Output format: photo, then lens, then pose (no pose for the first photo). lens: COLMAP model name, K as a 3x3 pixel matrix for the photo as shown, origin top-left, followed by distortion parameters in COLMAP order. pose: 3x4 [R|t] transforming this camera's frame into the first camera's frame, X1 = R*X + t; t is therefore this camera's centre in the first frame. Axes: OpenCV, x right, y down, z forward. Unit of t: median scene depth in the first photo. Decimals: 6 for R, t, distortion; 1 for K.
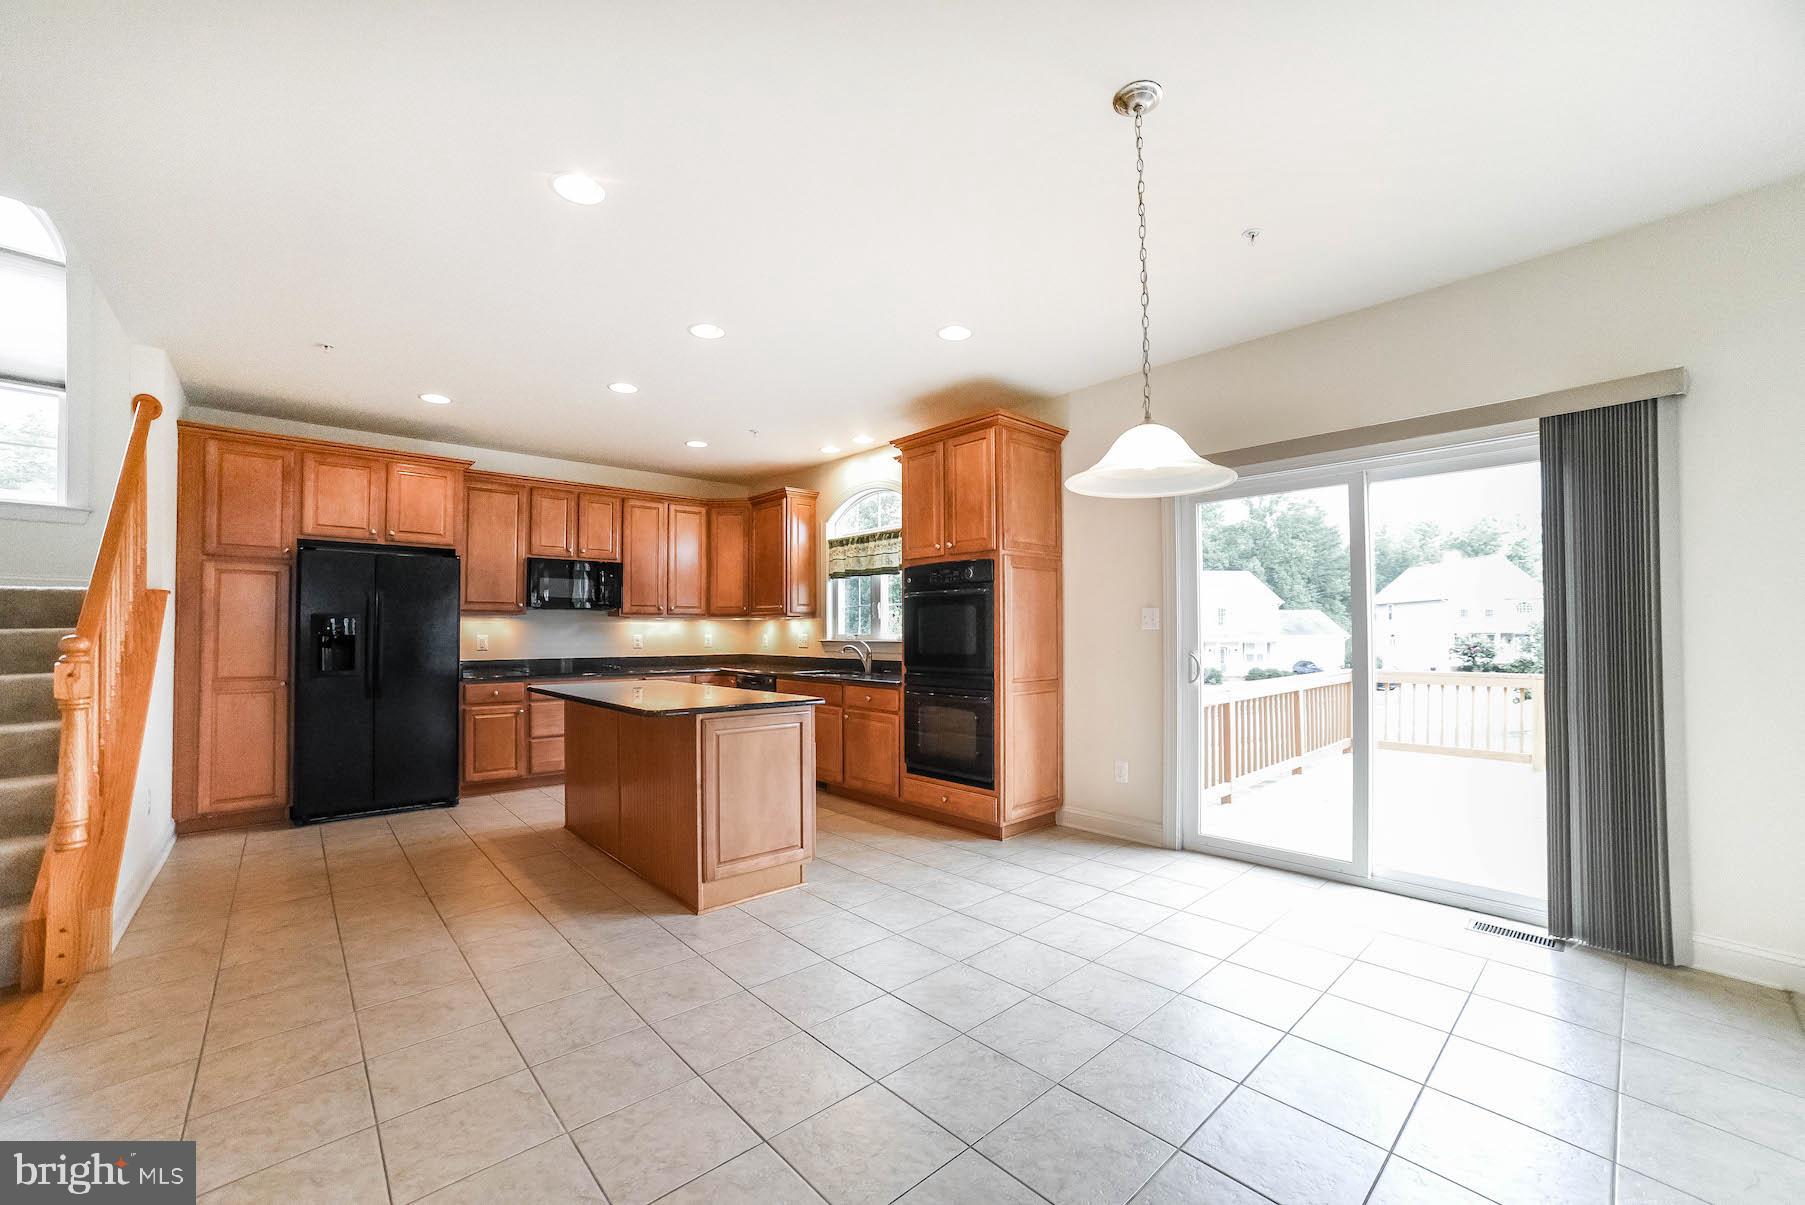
lens RADIAL K [[721.9, 0, 903.2], [0, 721.9, 621.2], [0, 0, 1]] dist [-0.086680, 0.036405]
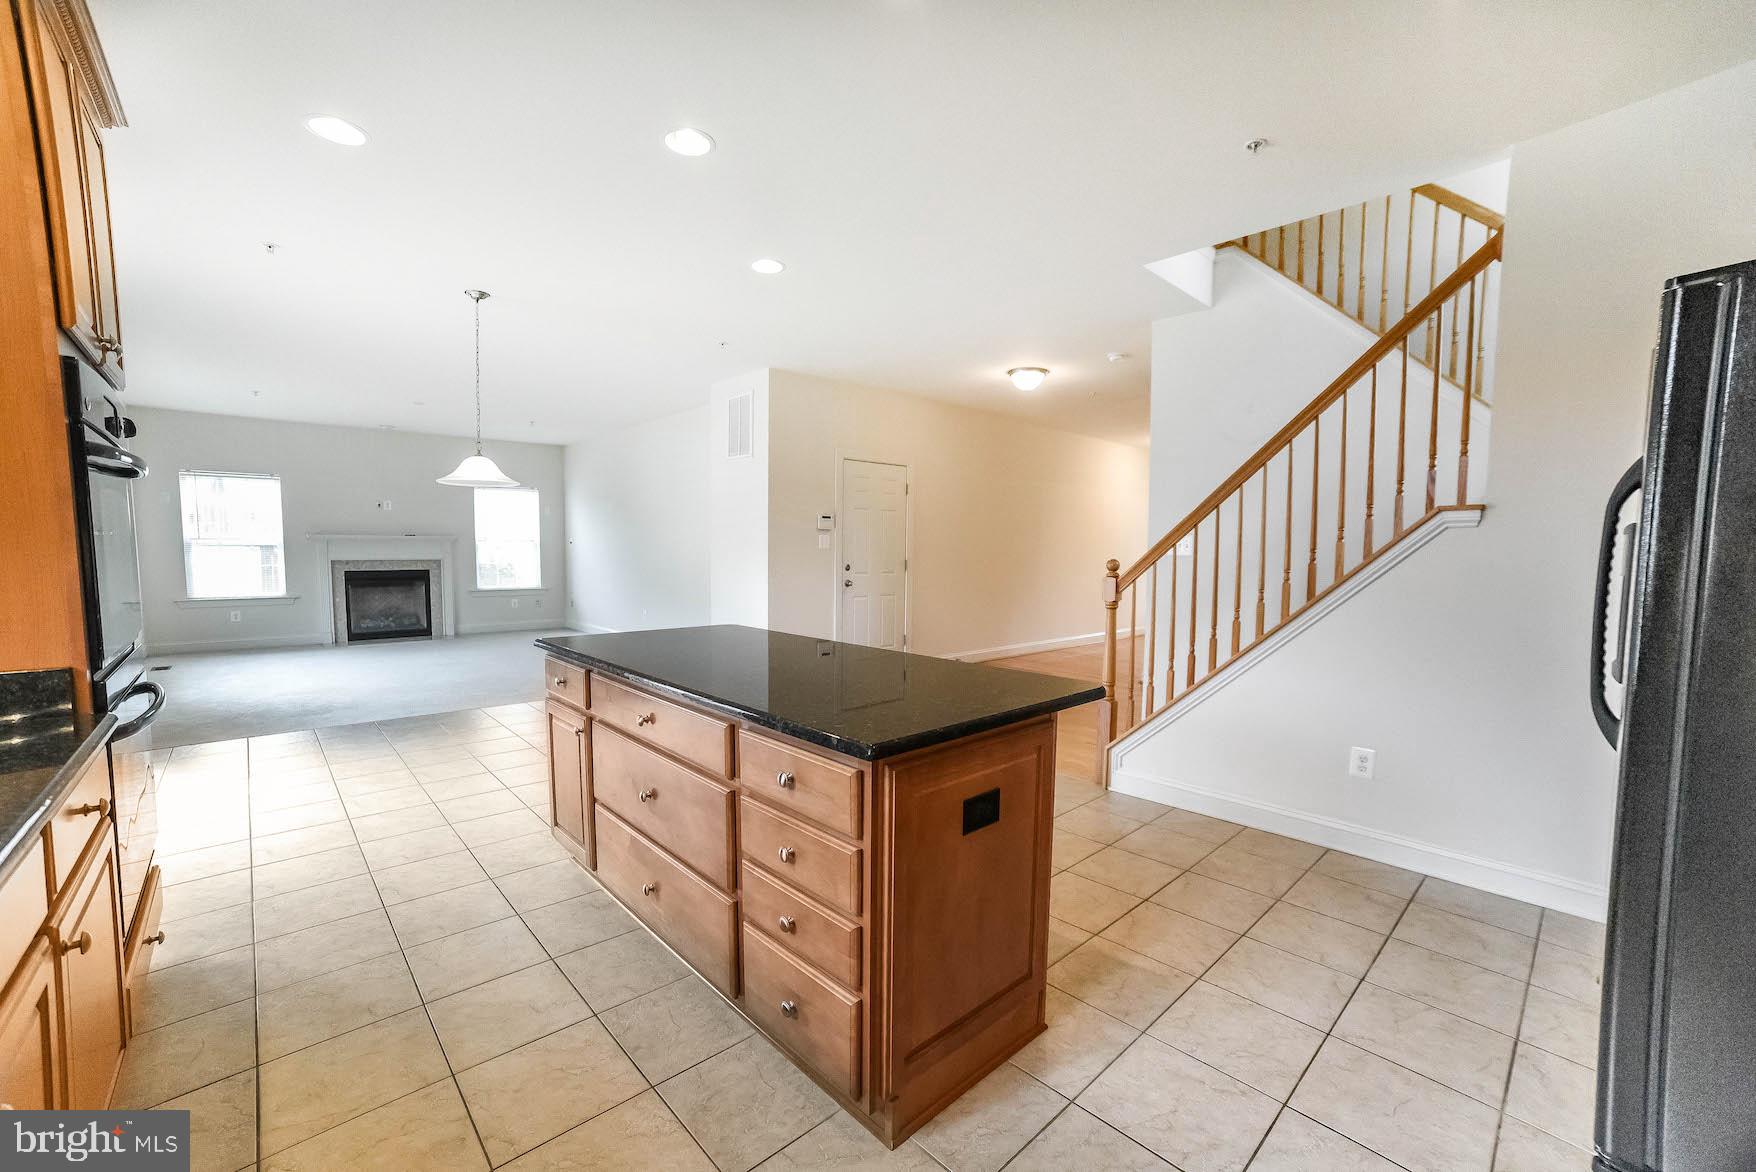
lens RADIAL K [[702.3, 0, 878.6], [0, 702.3, 604.2], [0, 0, 1]] dist [-0.086680, 0.036405]
pose [[-0.999745, 0.000860, -0.022555, -0.351119], [-0.000197, 0.998902, 0.046850, 0.021798], [0.022571, 0.046843, -0.998647, 1.307330]]
